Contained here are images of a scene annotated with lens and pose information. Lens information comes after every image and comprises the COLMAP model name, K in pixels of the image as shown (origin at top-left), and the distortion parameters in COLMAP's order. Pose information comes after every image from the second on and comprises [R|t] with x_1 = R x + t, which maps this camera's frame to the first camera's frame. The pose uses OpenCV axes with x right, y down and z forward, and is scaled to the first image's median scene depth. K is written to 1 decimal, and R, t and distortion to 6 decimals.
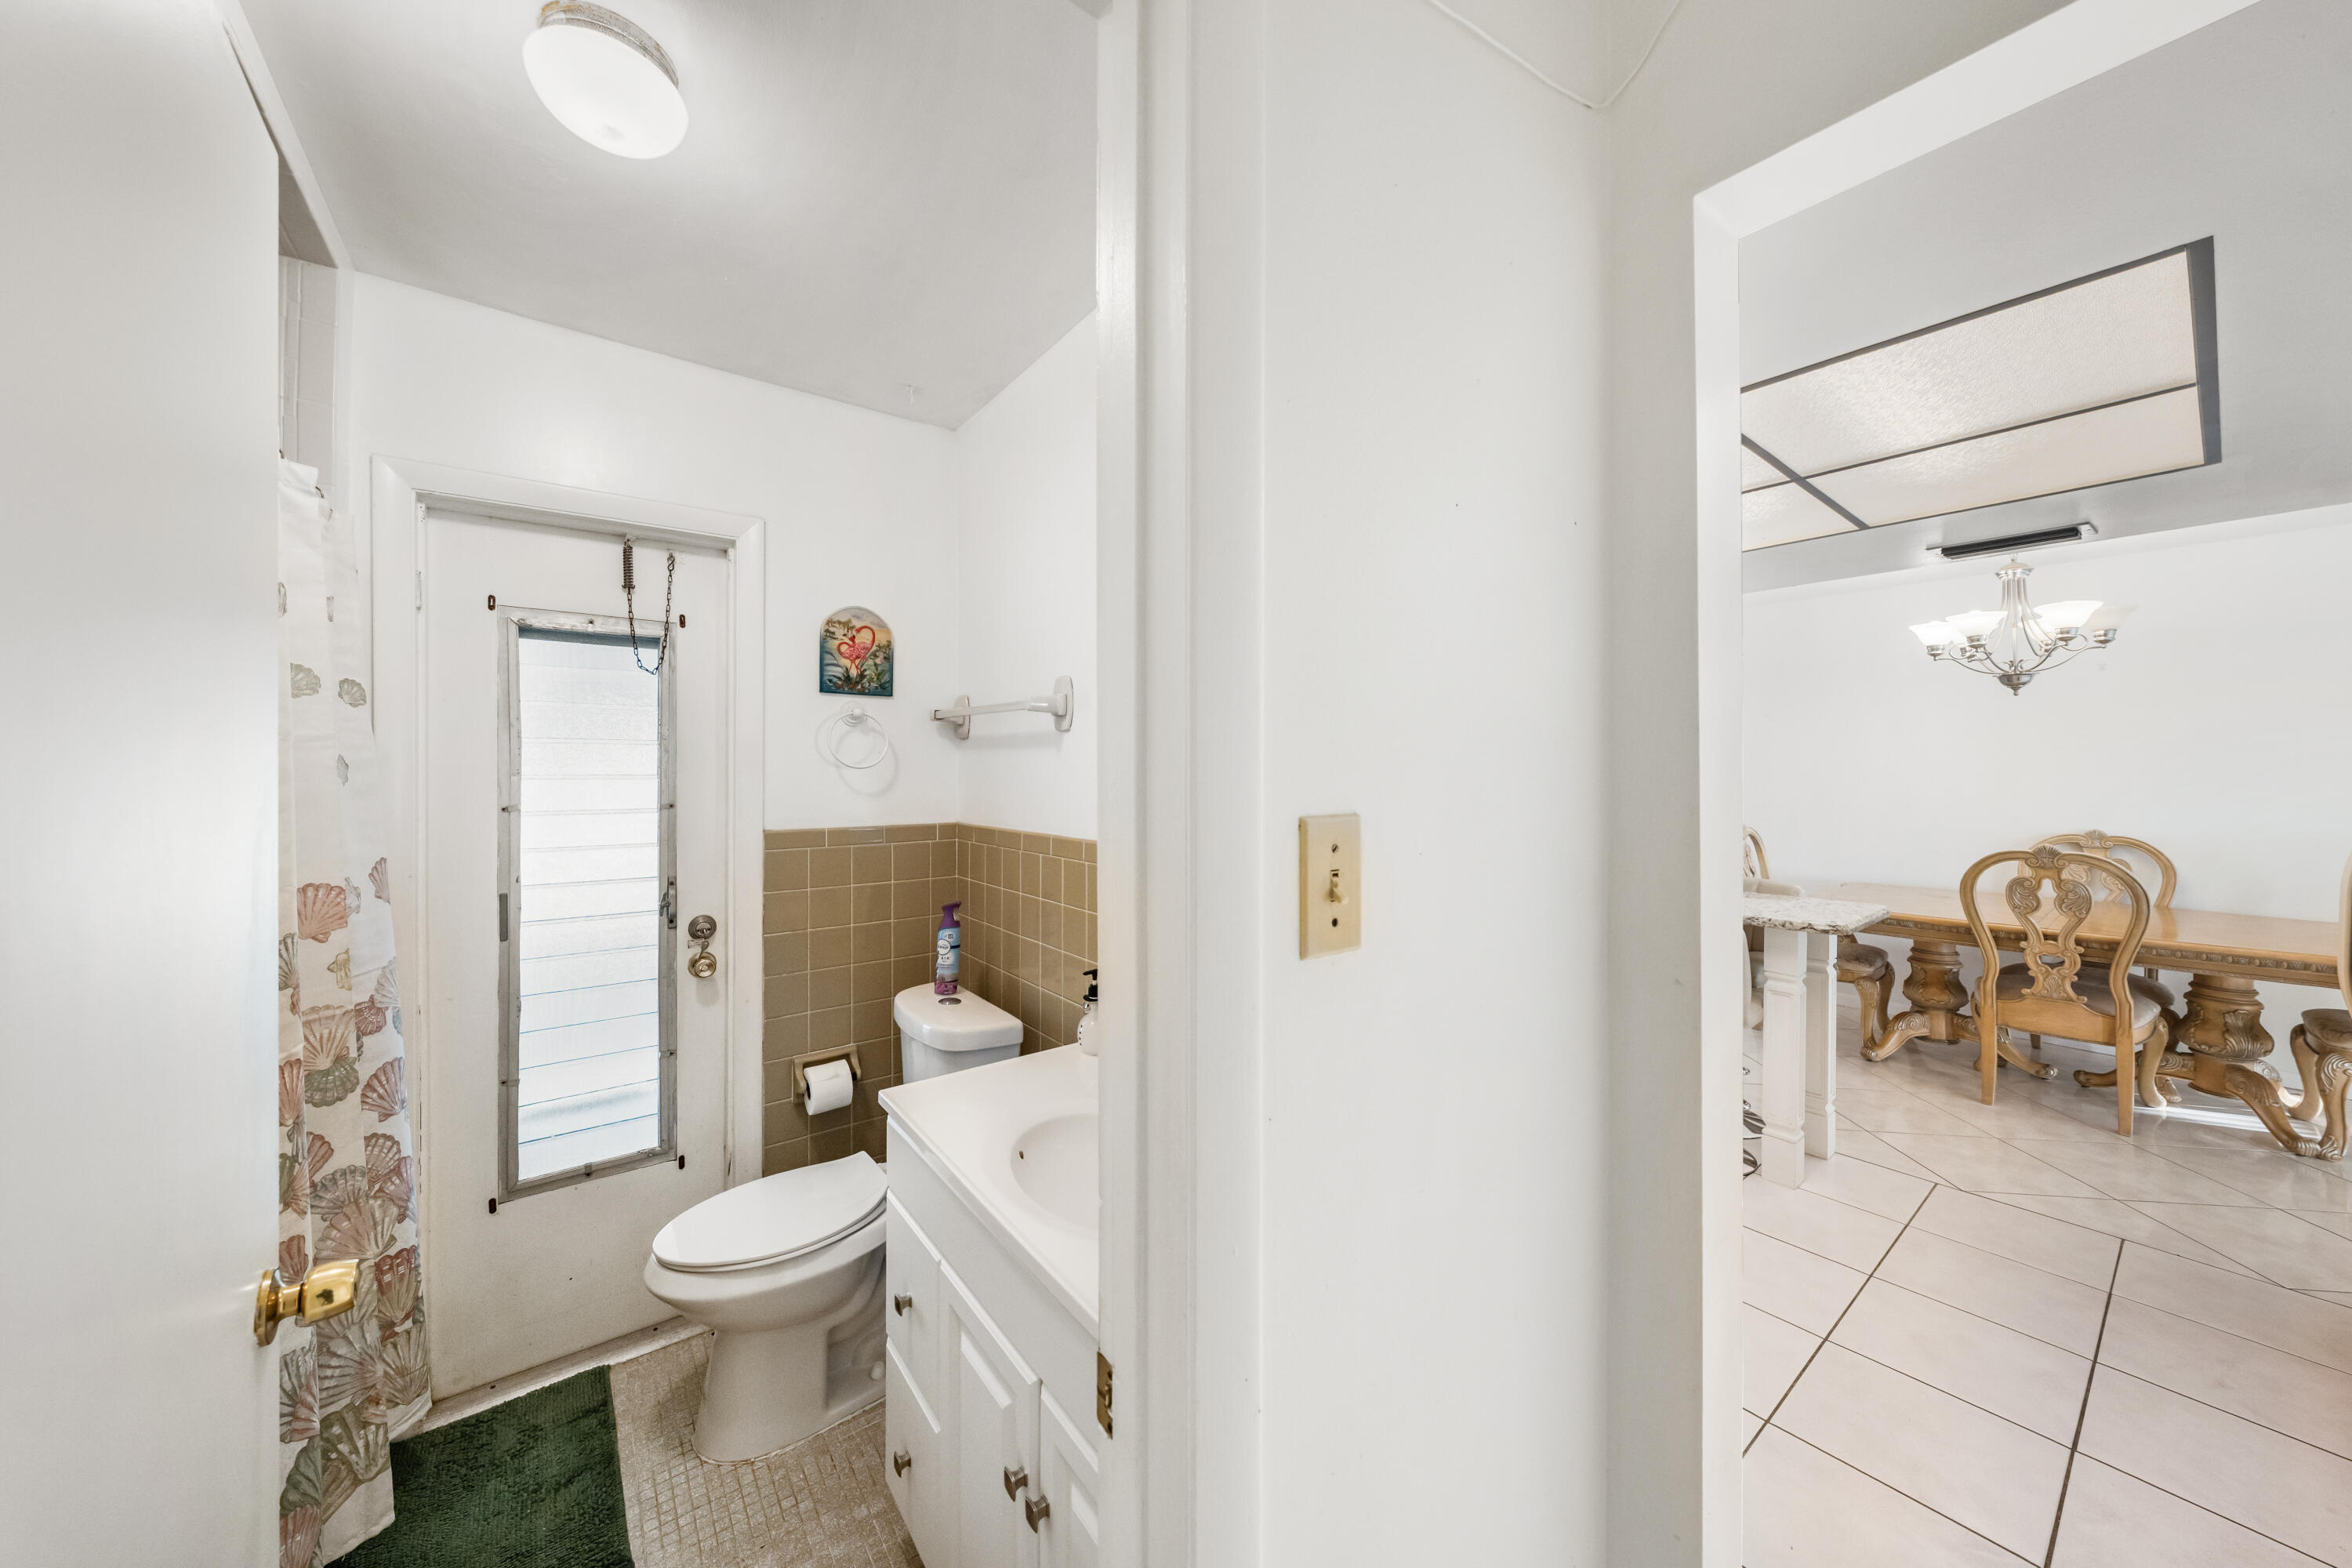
lens RADIAL K [[809.0, 0, 1180.1], [0, 809.0, 766.1], [0, 0, 1]] dist [-0.001178, 0.000433]
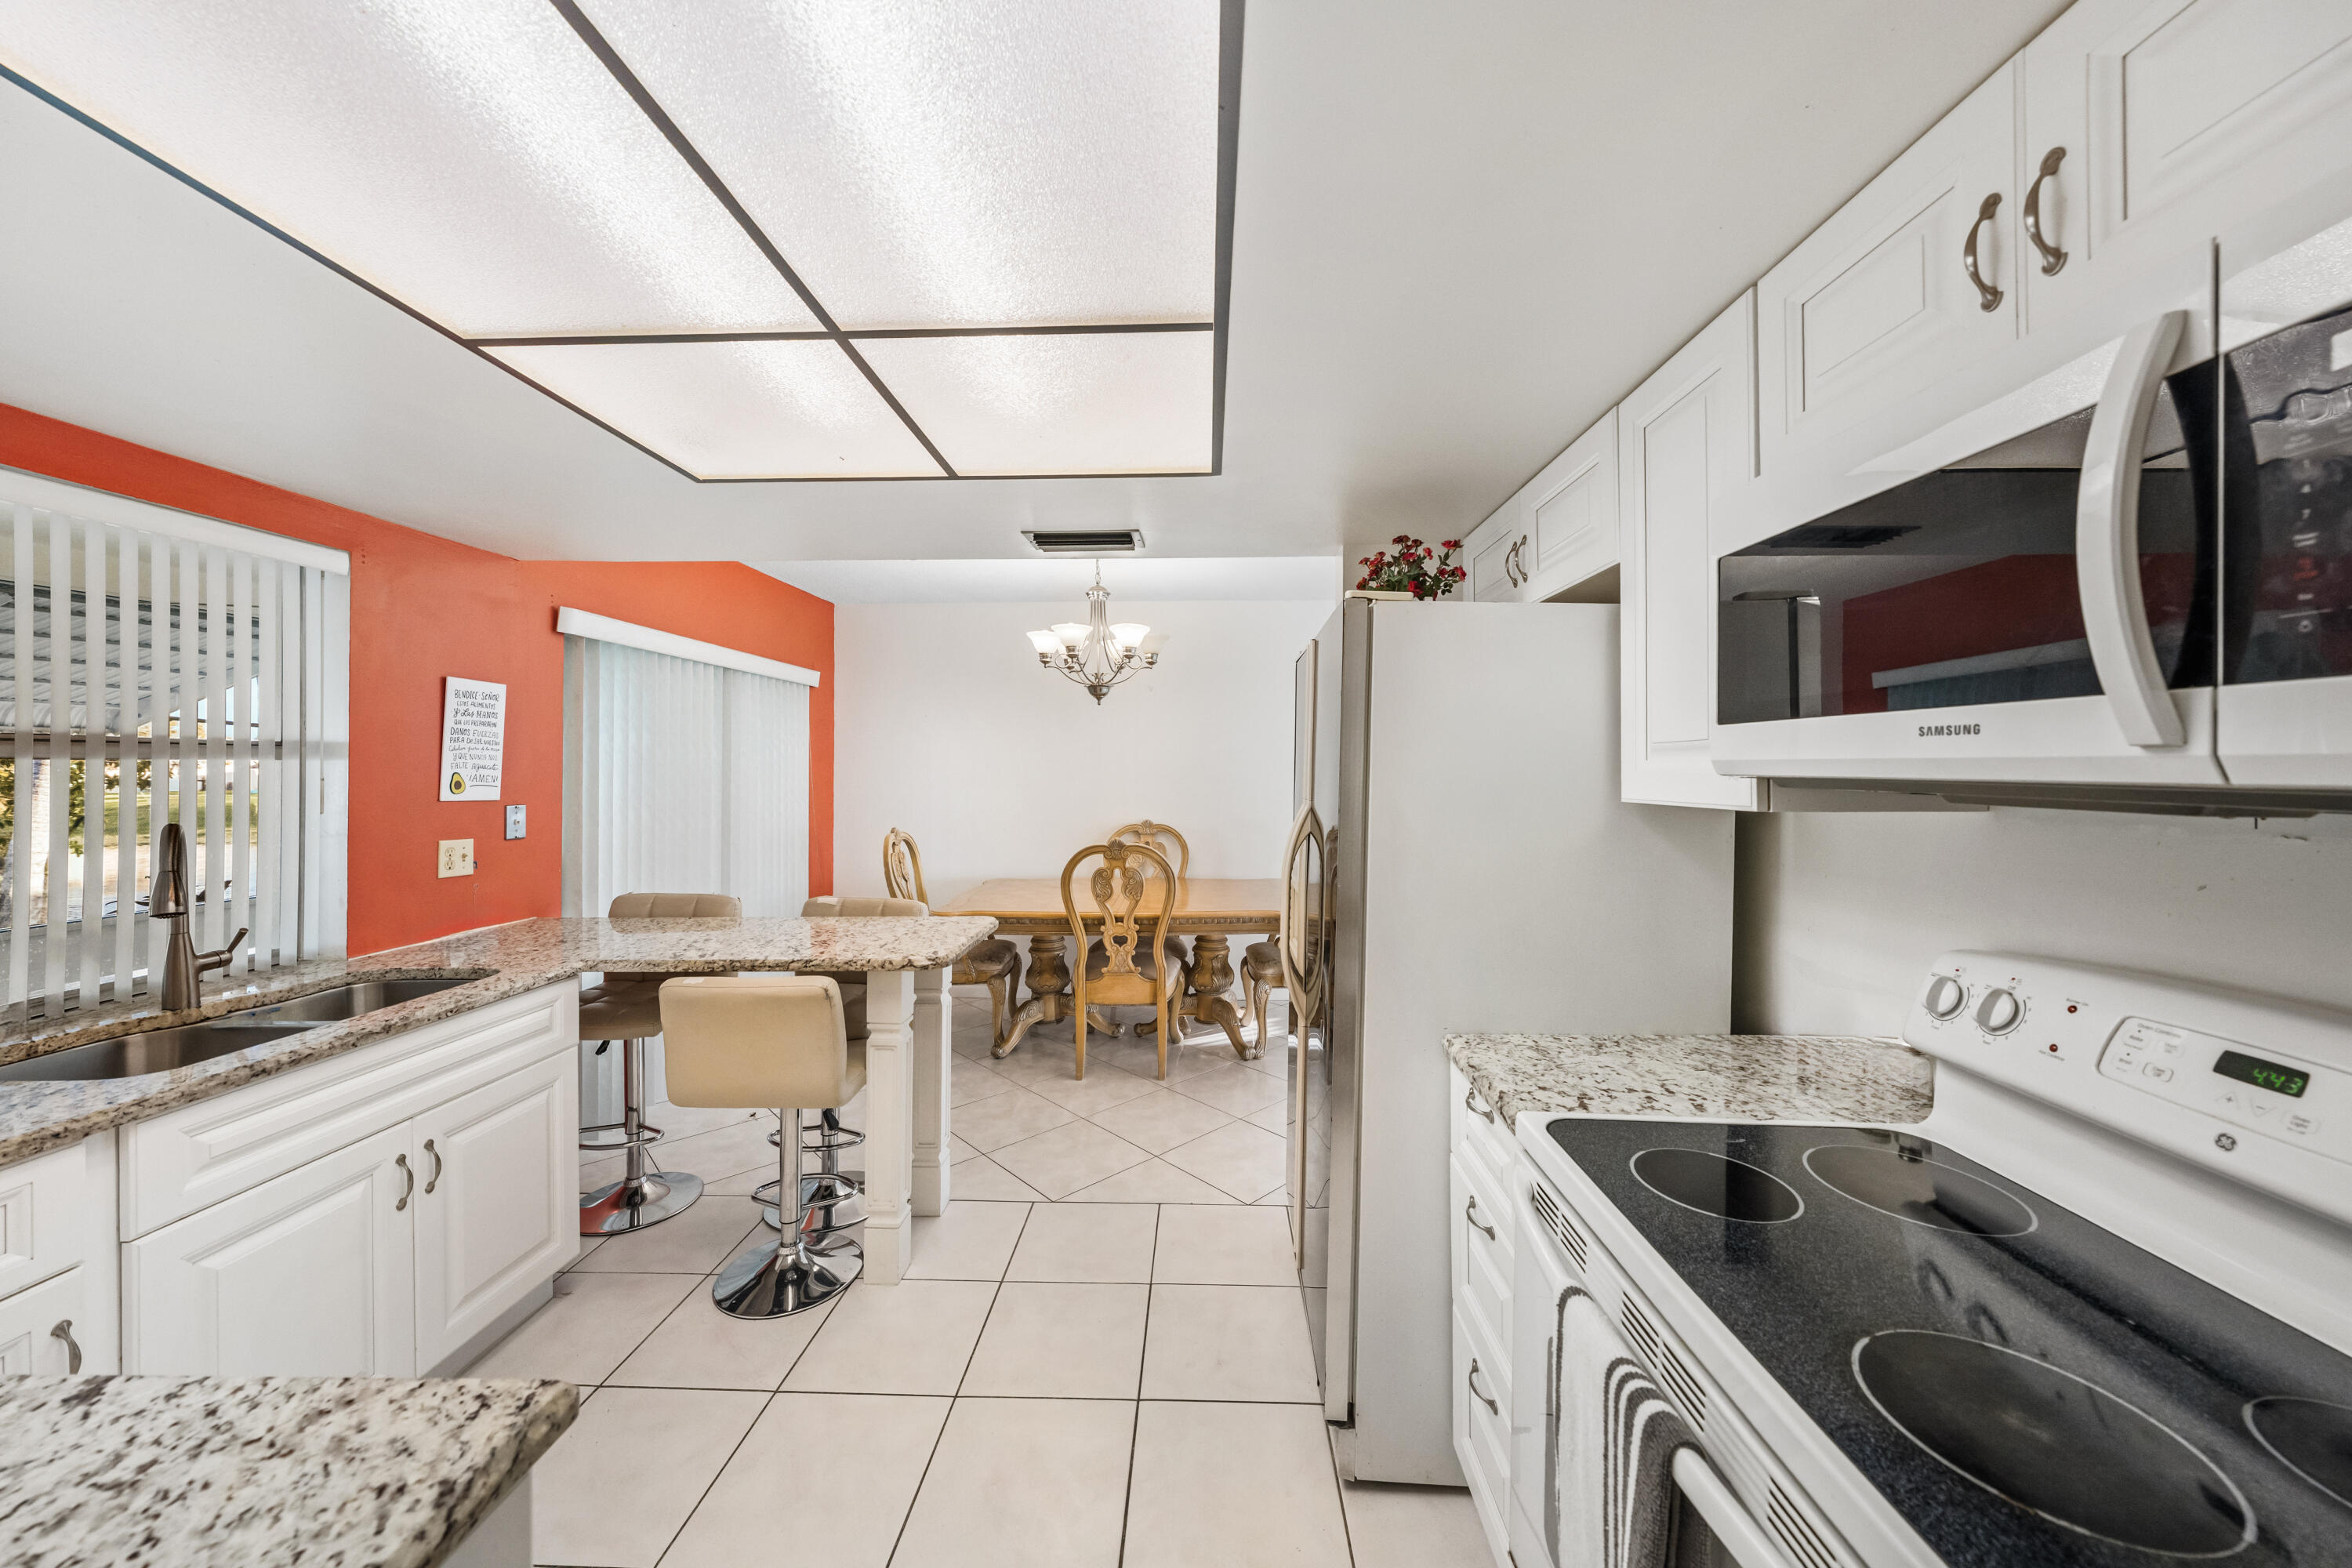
lens RADIAL K [[812.4, 0, 1175.1], [0, 812.4, 777.2], [0, 0, 1]] dist [0.000415, 0.000364]
pose [[0.640491, -0.006313, 0.767940, 0.247912], [-0.002752, 0.999941, 0.010516, 0.000292], [-0.767961, -0.008849, 0.640436, 0.207449]]
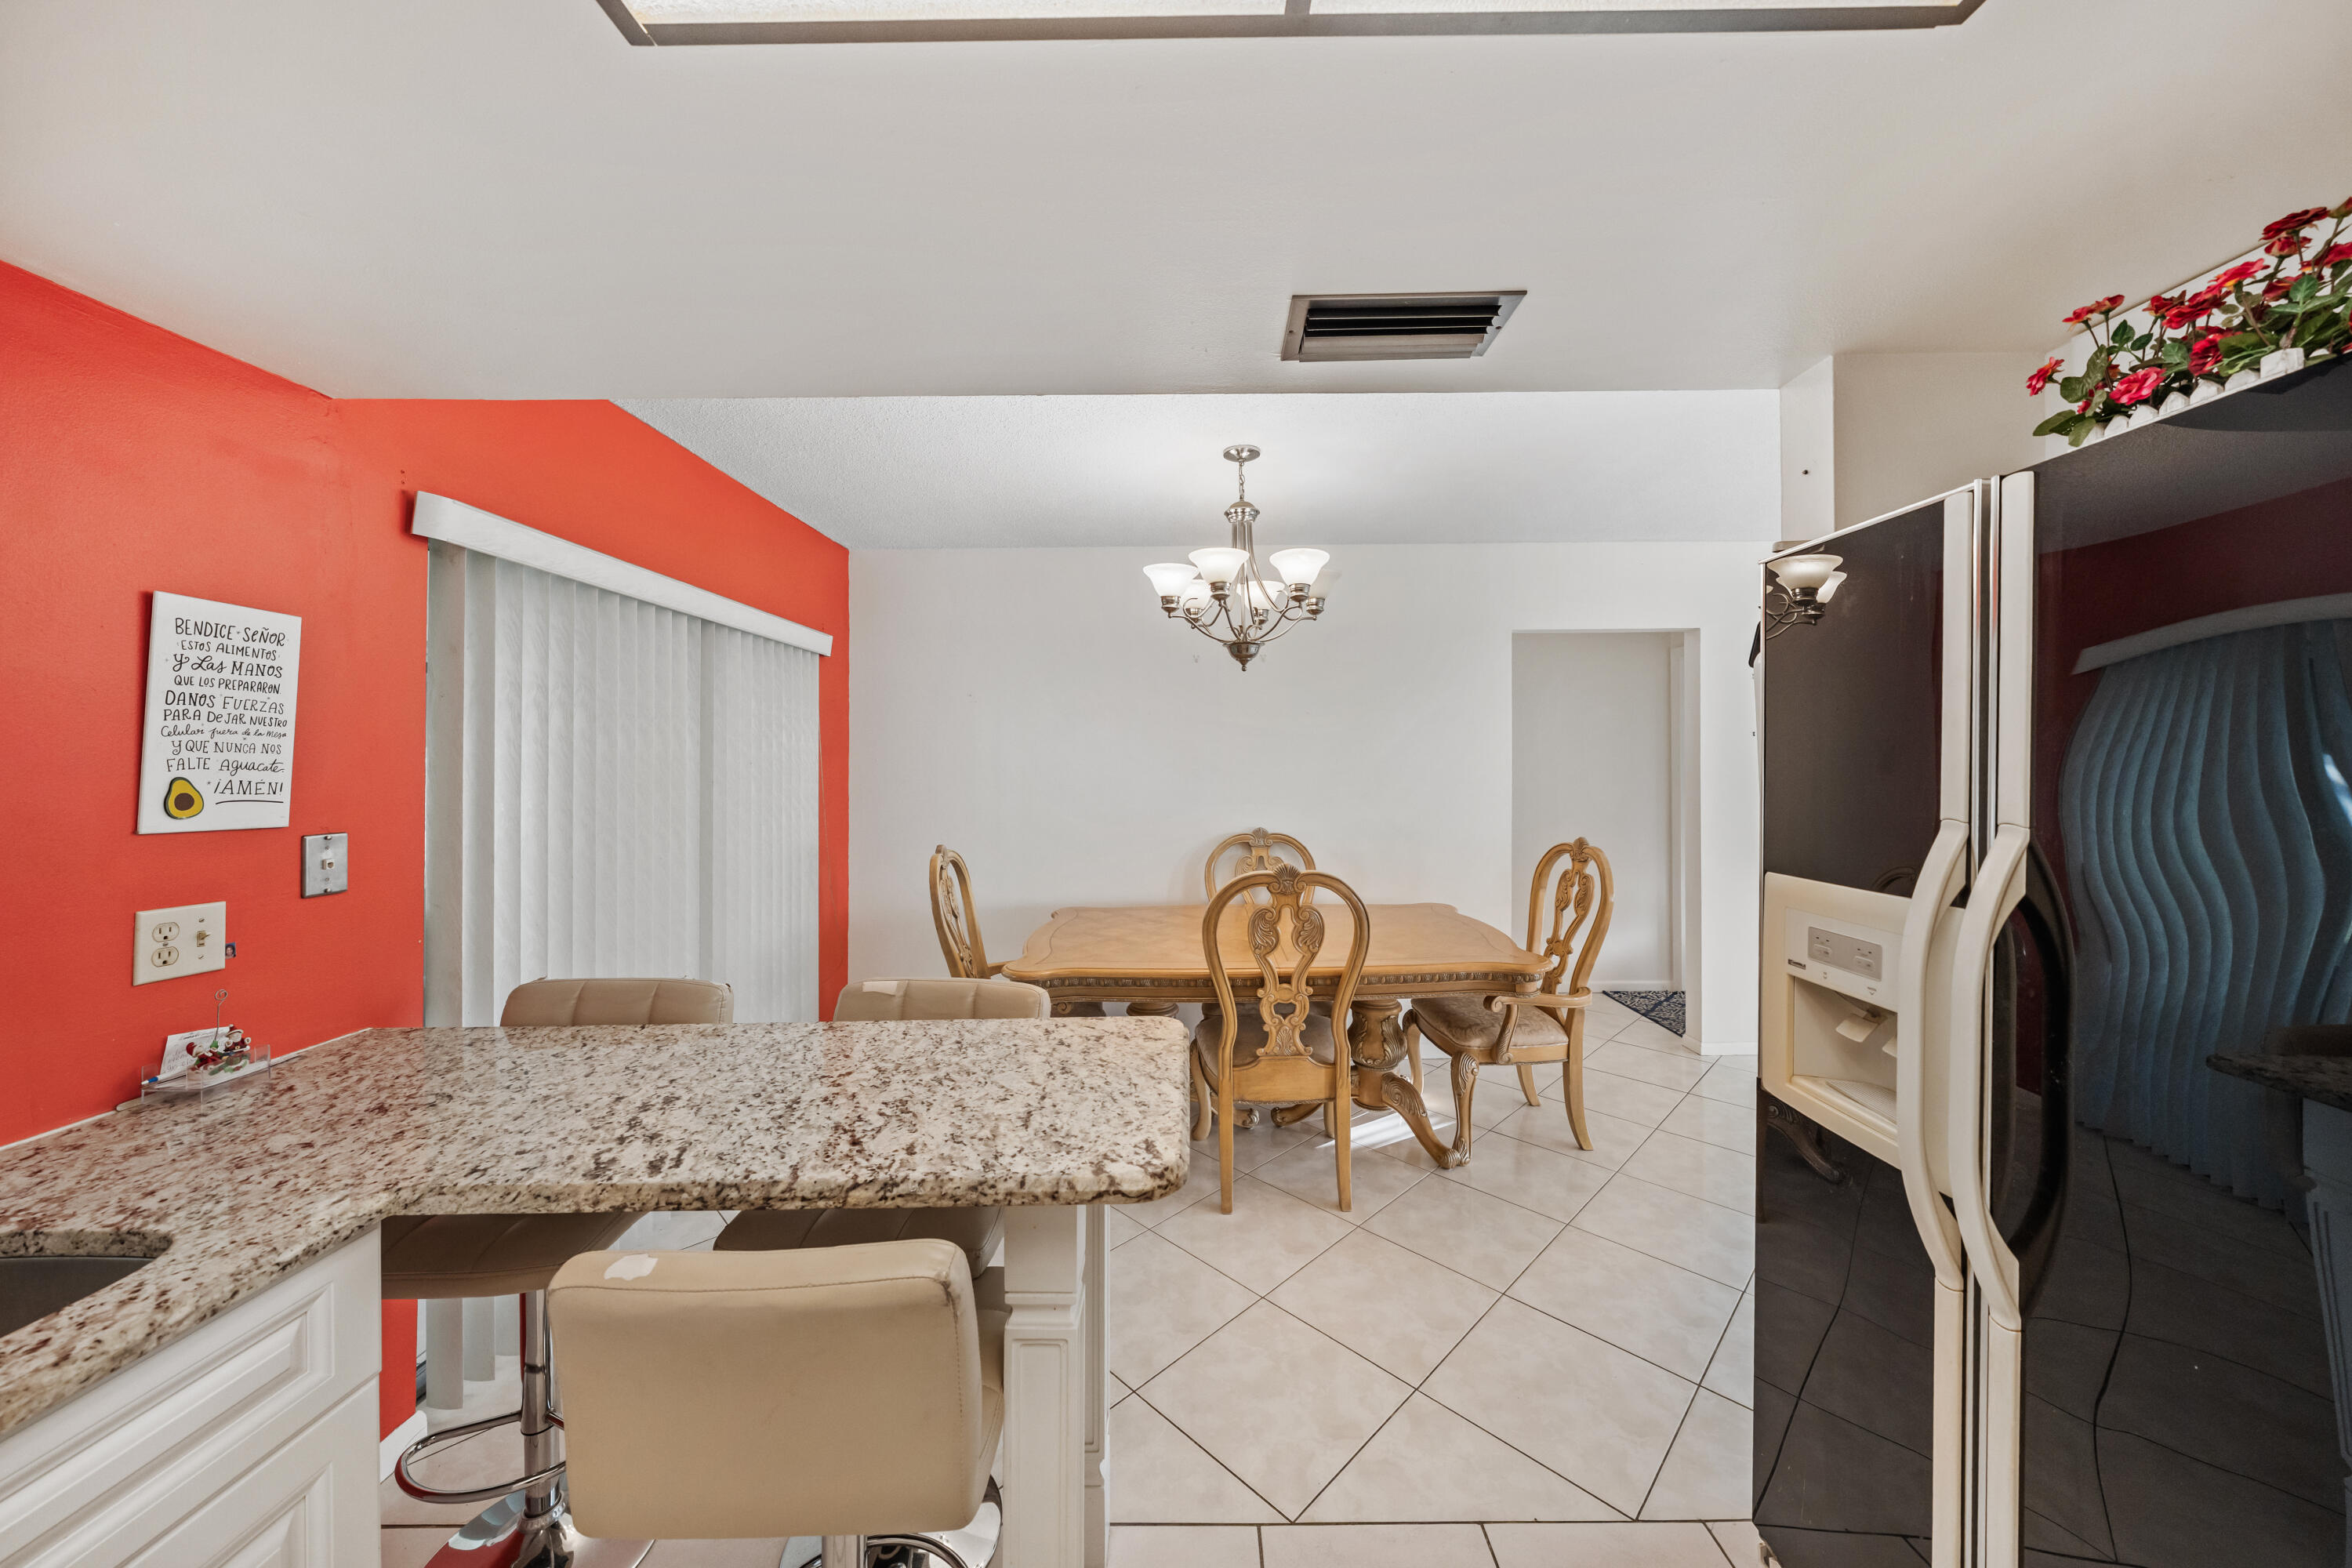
lens RADIAL K [[809.0, 0, 1180.1], [0, 809.0, 766.1], [0, 0, 1]] dist [-0.001178, 0.000433]
pose [[0.621184, -0.007061, 0.783633, 0.392932], [0.005006, 0.999975, 0.005042, 0.000676], [-0.783649, 0.000791, 0.621203, 0.579299]]
